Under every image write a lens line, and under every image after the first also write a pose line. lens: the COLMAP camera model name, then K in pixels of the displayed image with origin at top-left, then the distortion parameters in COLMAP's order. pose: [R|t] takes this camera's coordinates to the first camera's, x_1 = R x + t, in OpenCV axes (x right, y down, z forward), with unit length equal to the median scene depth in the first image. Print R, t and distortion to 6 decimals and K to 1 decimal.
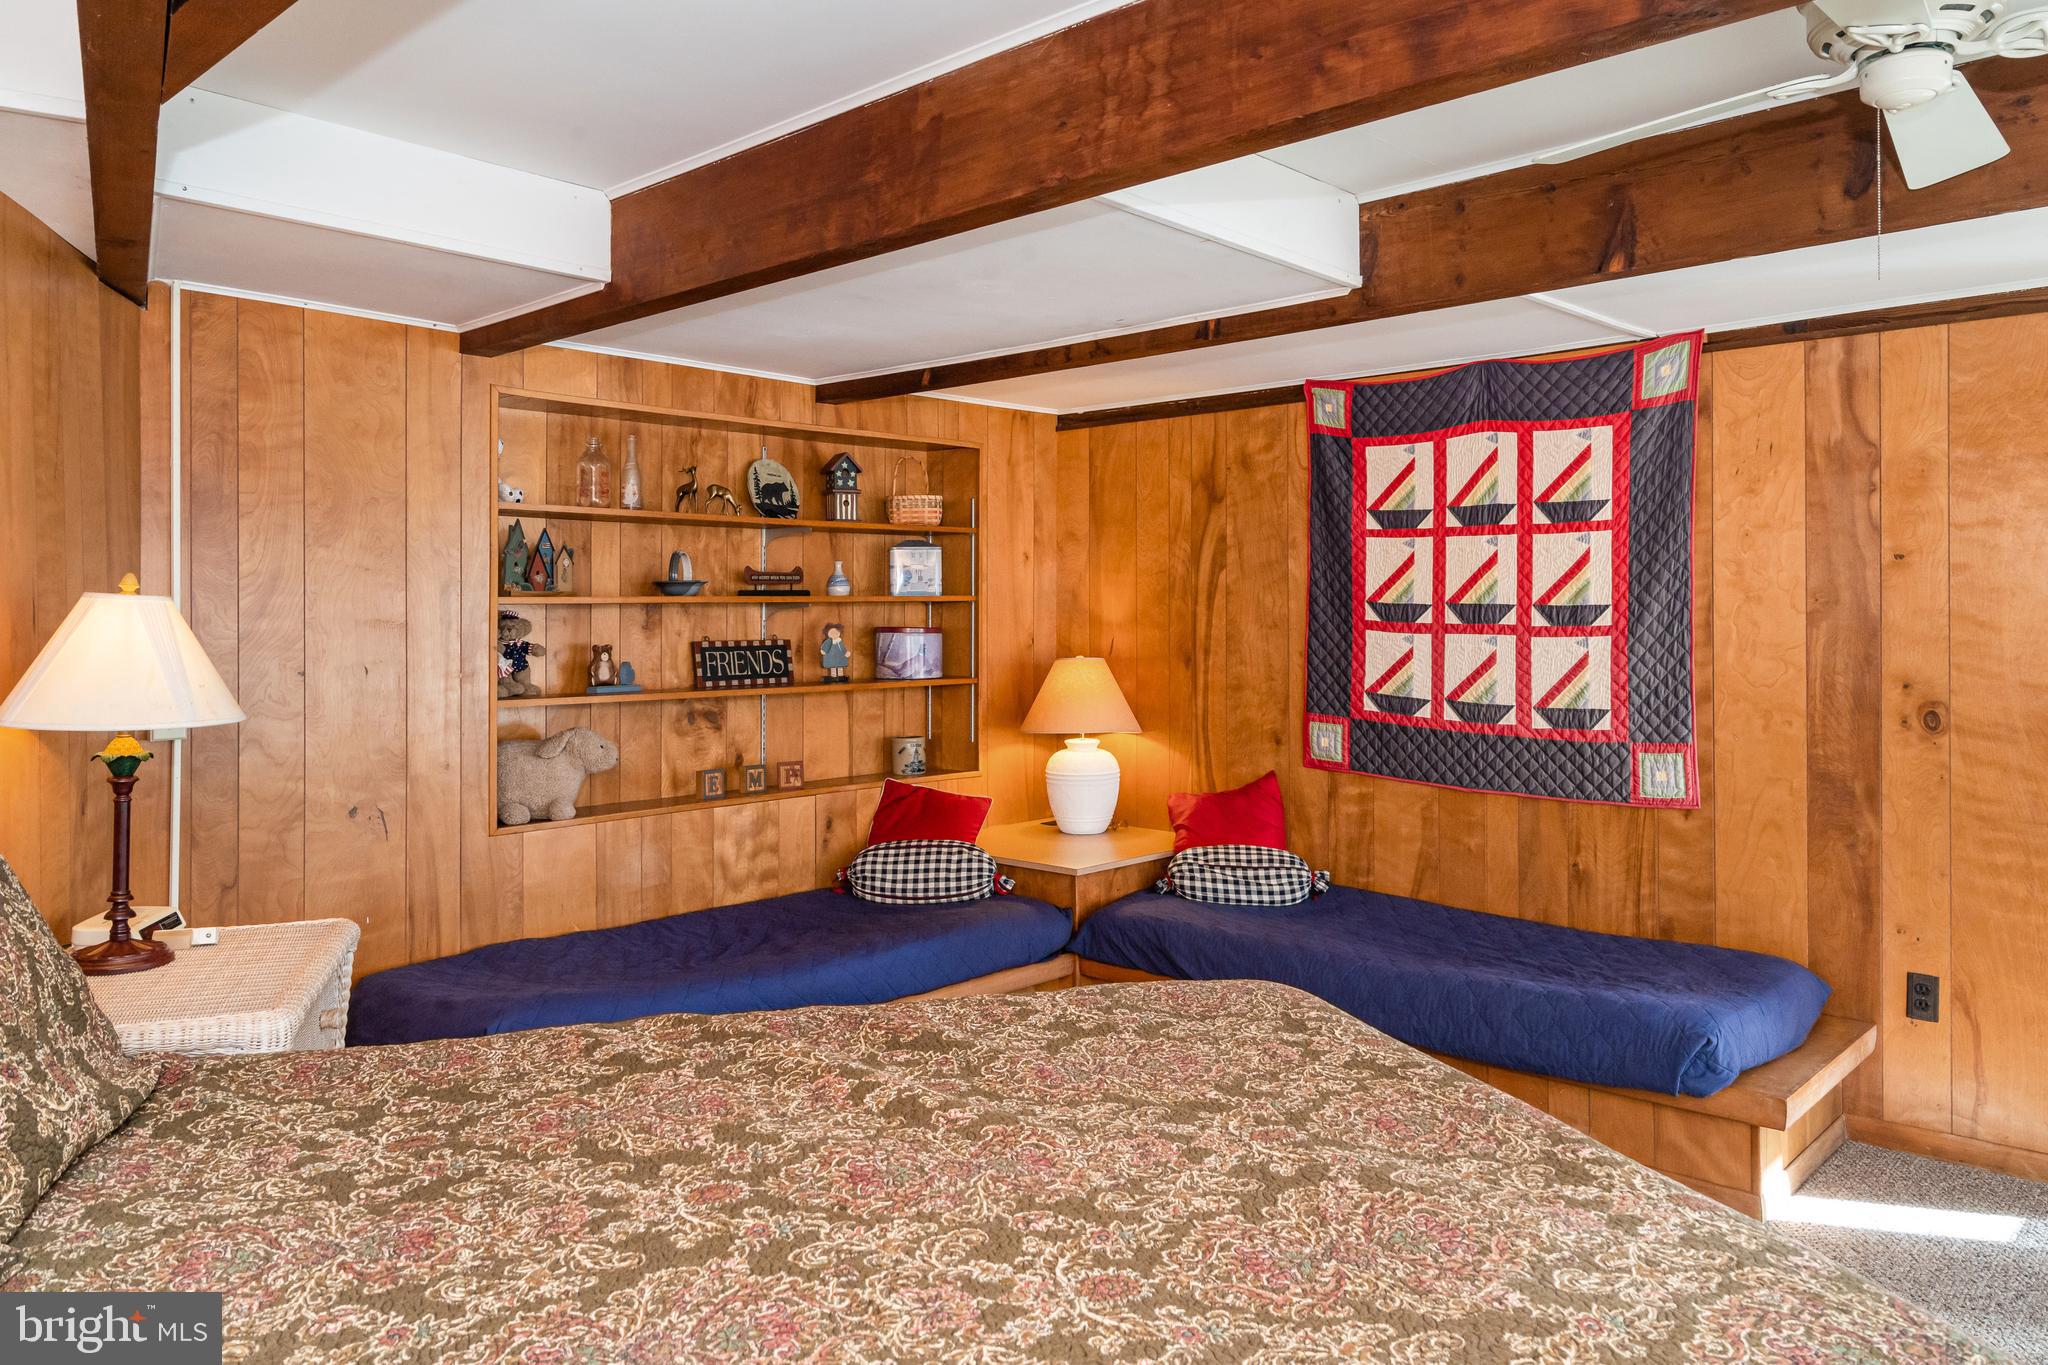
lens RADIAL K [[1479.8, 0, 1025.4], [0, 1479.8, 620.0], [0, 0, 1]] dist [0.024299, -0.003105]
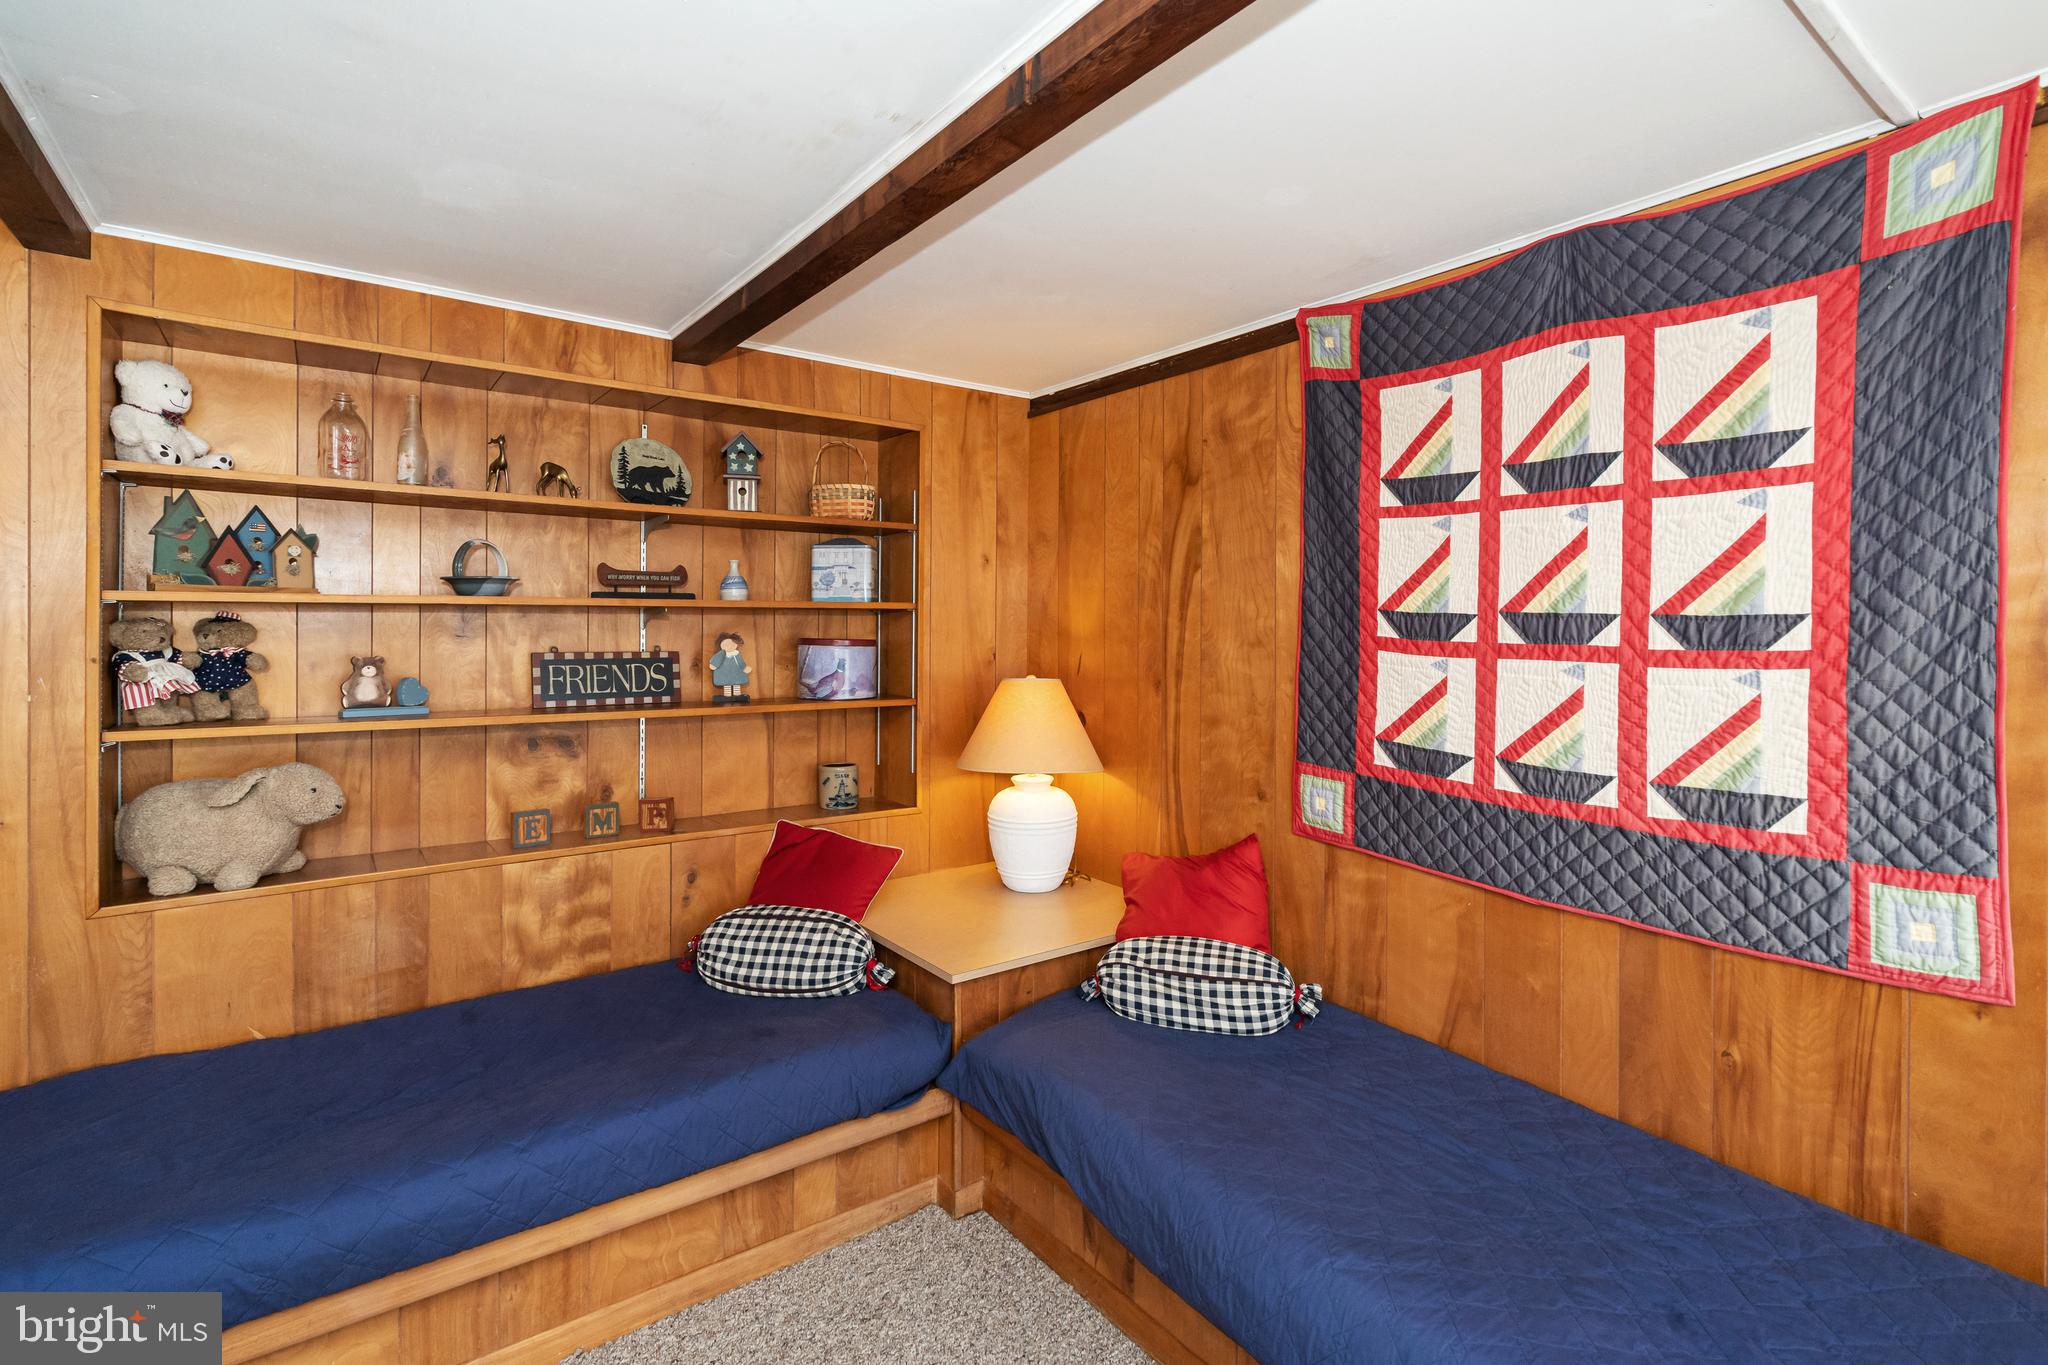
lens RADIAL K [[952.7, 0, 1034.5], [0, 952.7, 631.2], [0, 0, 1]] dist [-0.000643, 0.000839]
pose [[0.983721, 0.010695, -0.179386, 0.152240], [-0.011259, 0.999934, -0.002129, 0.000356], [0.179352, 0.004114, 0.983776, 0.531901]]
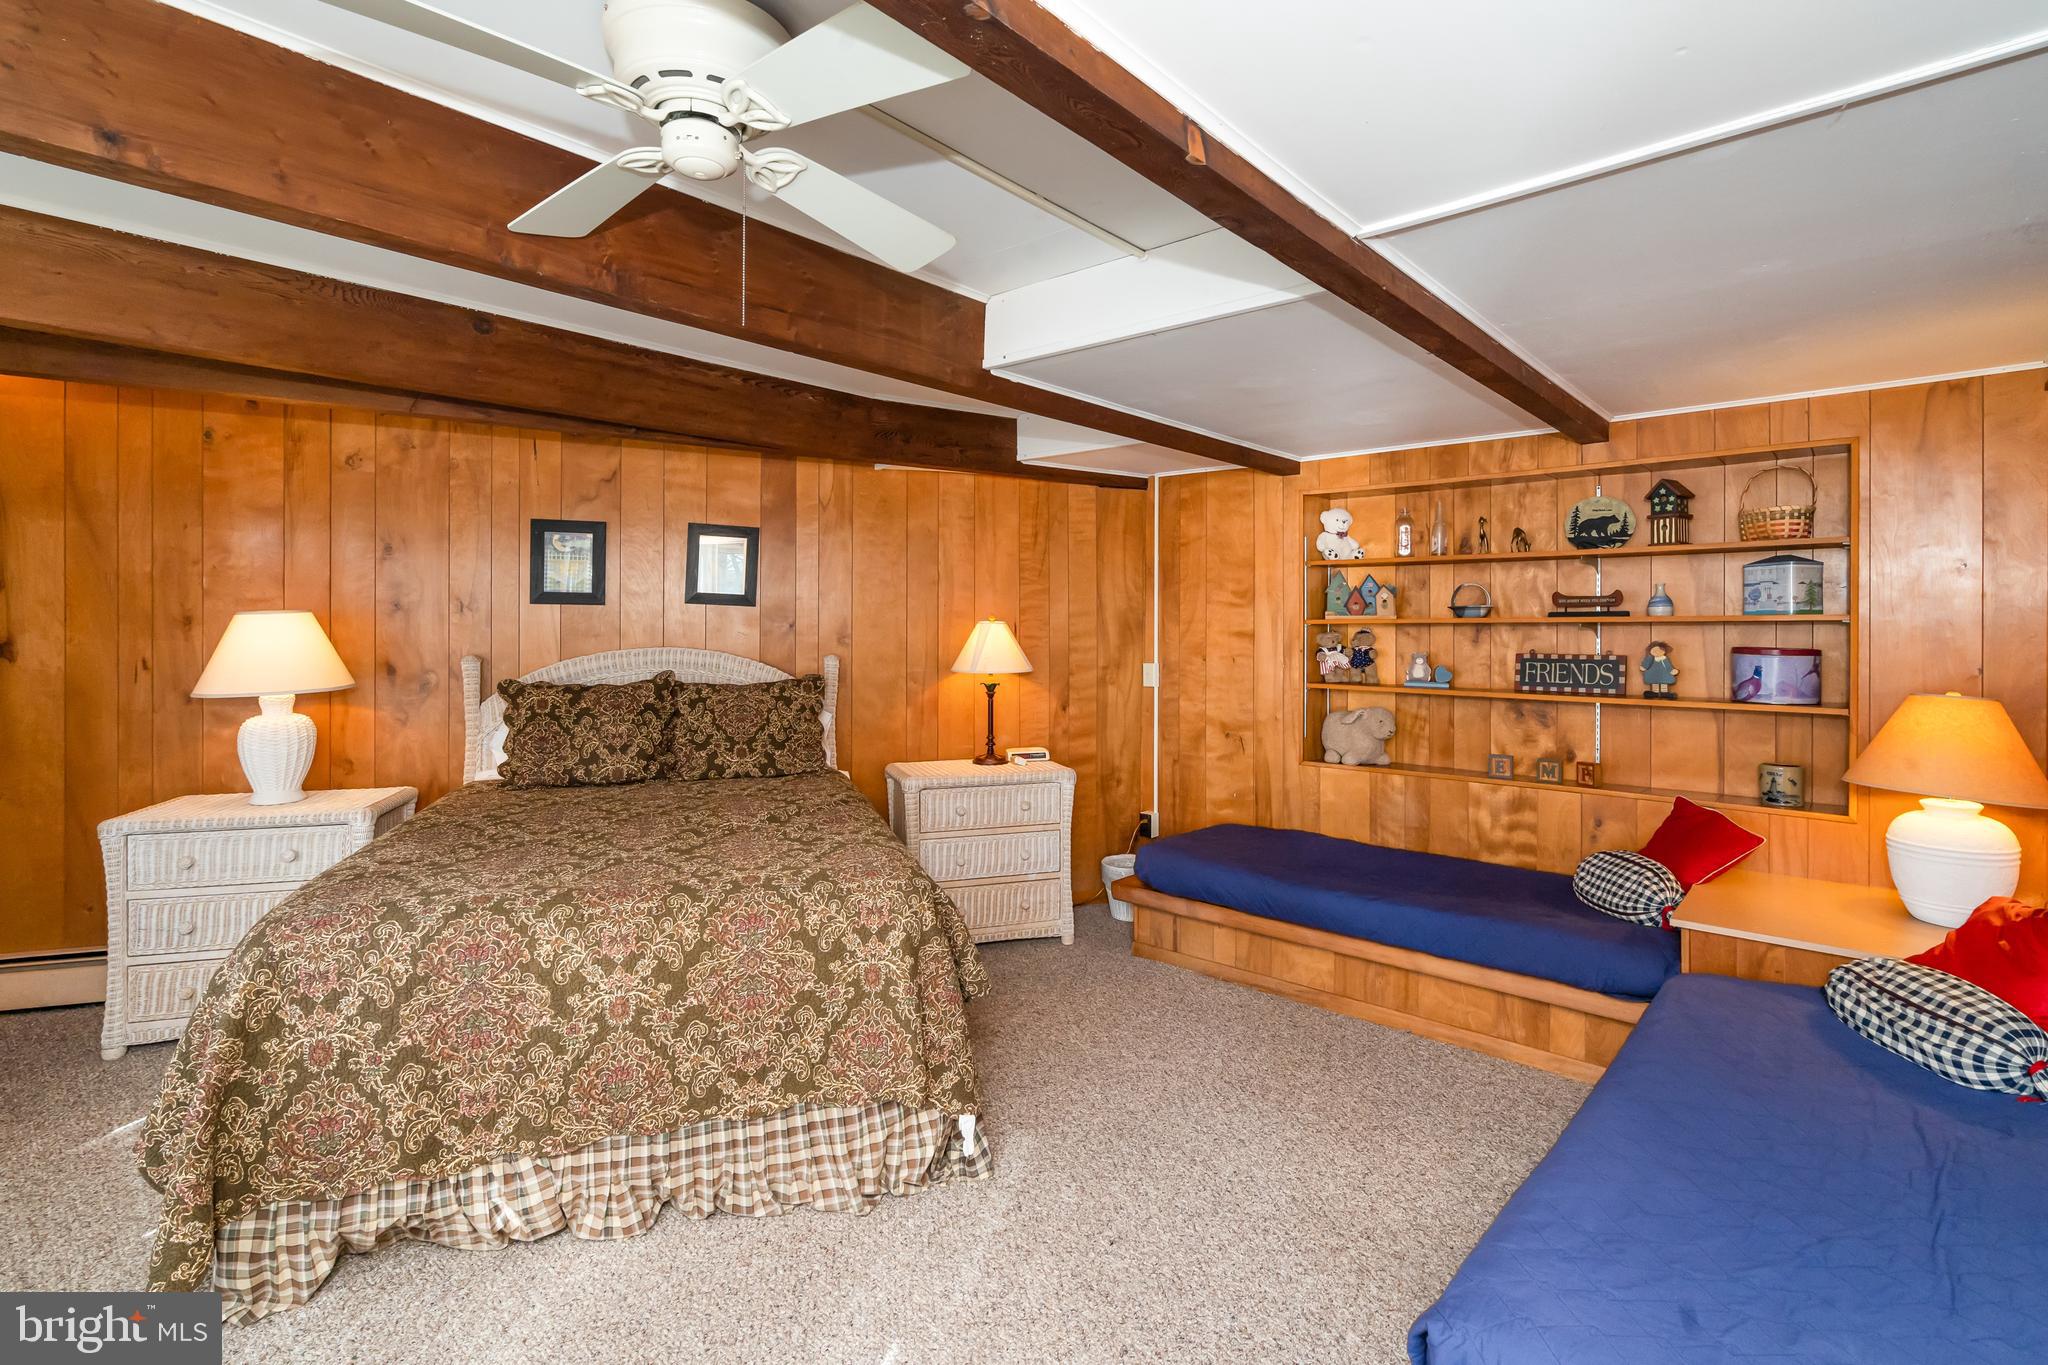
lens RADIAL K [[960.6, 0, 1001.7], [0, 960.6, 639.7], [0, 0, 1]] dist [-0.003235, 0.000204]
pose [[-0.005877, 0.021312, -0.999756, 0.603597], [-0.005940, 0.999754, 0.021347, -0.012129], [0.999965, 0.006065, -0.005749, 0.575751]]
